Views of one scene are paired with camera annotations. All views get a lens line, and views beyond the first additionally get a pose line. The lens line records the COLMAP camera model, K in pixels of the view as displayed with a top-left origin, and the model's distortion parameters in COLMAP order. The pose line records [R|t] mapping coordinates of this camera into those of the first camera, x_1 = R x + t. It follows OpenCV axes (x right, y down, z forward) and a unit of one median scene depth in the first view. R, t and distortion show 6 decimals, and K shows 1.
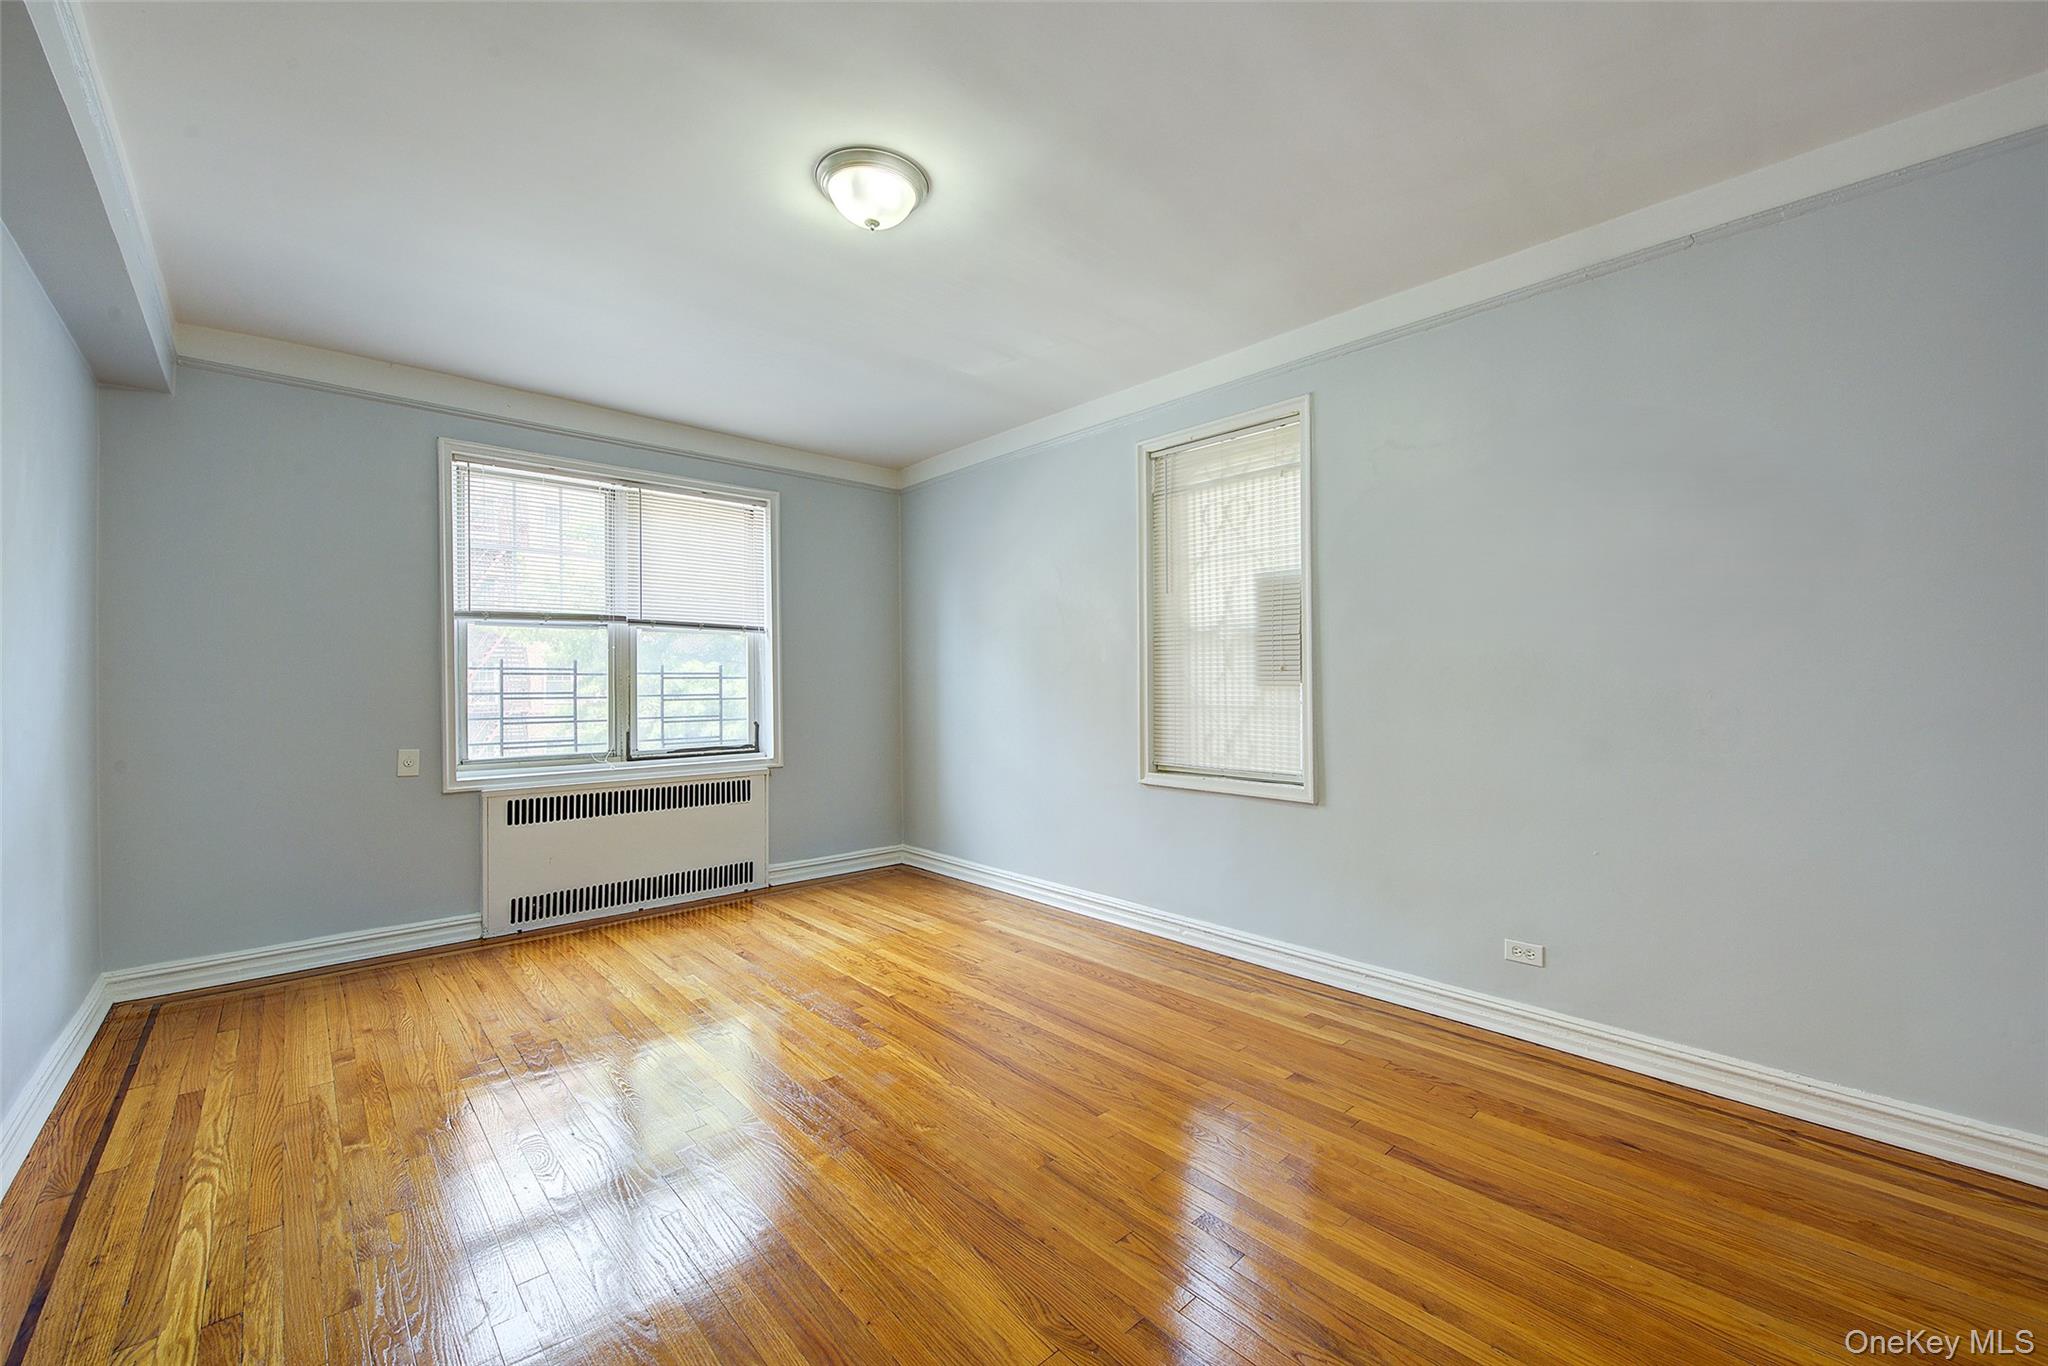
lens RADIAL K [[846.7, 0, 1017.0], [0, 846.7, 683.3], [0, 0, 1]] dist [0.001595, -0.000441]
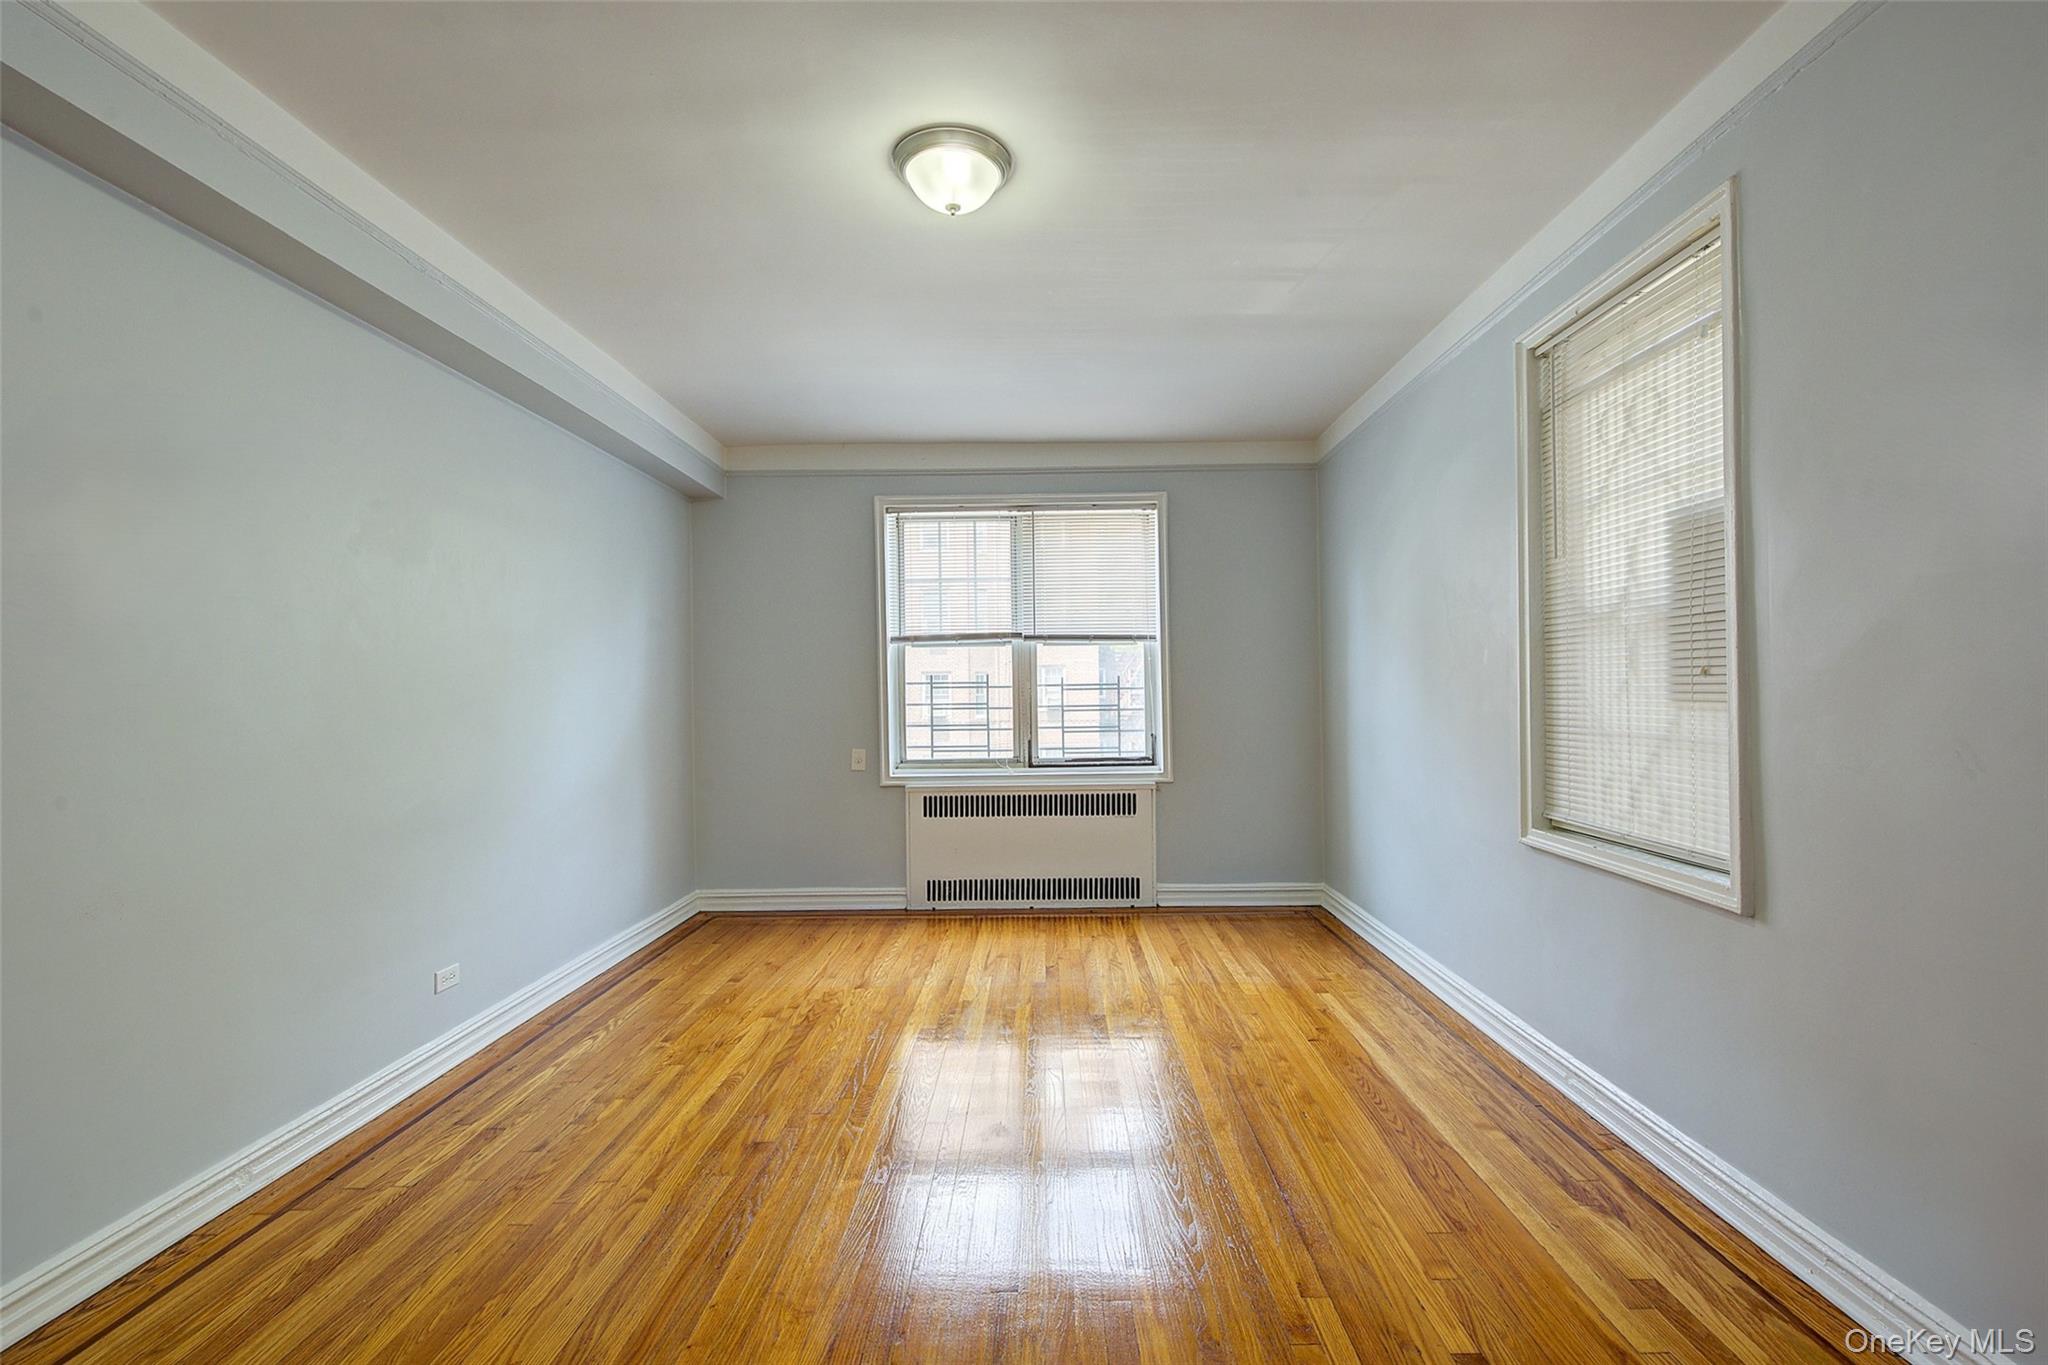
lens RADIAL K [[877.7, 0, 1021.7], [0, 877.7, 694.0], [0, 0, 1]] dist [0.002367, -0.000412]
pose [[0.724425, -0.002957, -0.689347, 0.328966], [0.009862, 0.999933, 0.006074, -0.008868], [0.689283, -0.011199, 0.724406, 0.208738]]
